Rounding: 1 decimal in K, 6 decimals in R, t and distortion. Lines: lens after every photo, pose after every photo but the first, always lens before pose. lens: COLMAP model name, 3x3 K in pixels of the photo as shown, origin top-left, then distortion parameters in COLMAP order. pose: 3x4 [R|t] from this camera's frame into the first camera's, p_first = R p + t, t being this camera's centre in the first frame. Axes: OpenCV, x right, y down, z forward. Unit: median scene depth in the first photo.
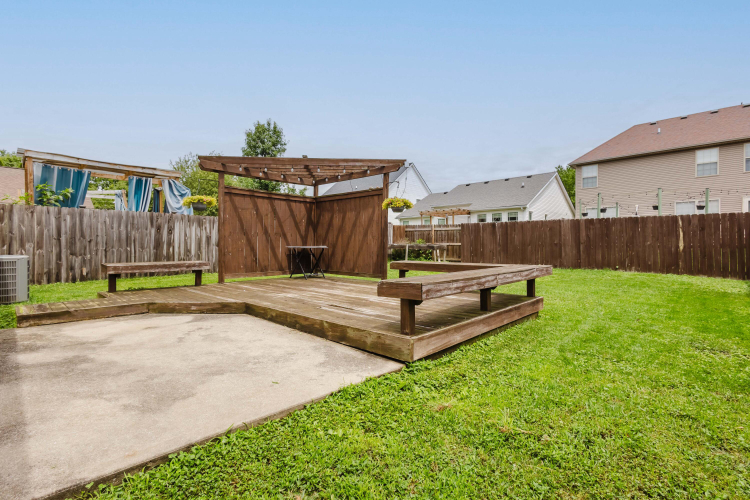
lens RADIAL K [[349.1, 0, 373.7], [0, 349.1, 246.7], [0, 0, 1]] dist [0.026320, 0.000067]
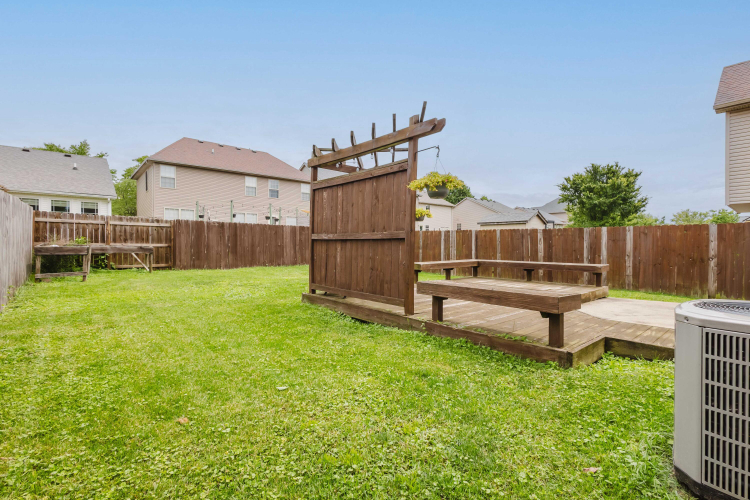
lens RADIAL K [[349.1, 0, 373.7], [0, 349.1, 246.7], [0, 0, 1]] dist [0.026320, 0.000067]
pose [[0.101012, -0.004816, 0.994874, -0.386777], [0.002760, 0.999986, 0.004561, -0.005210], [-0.994881, 0.002285, 0.101024, 0.387704]]
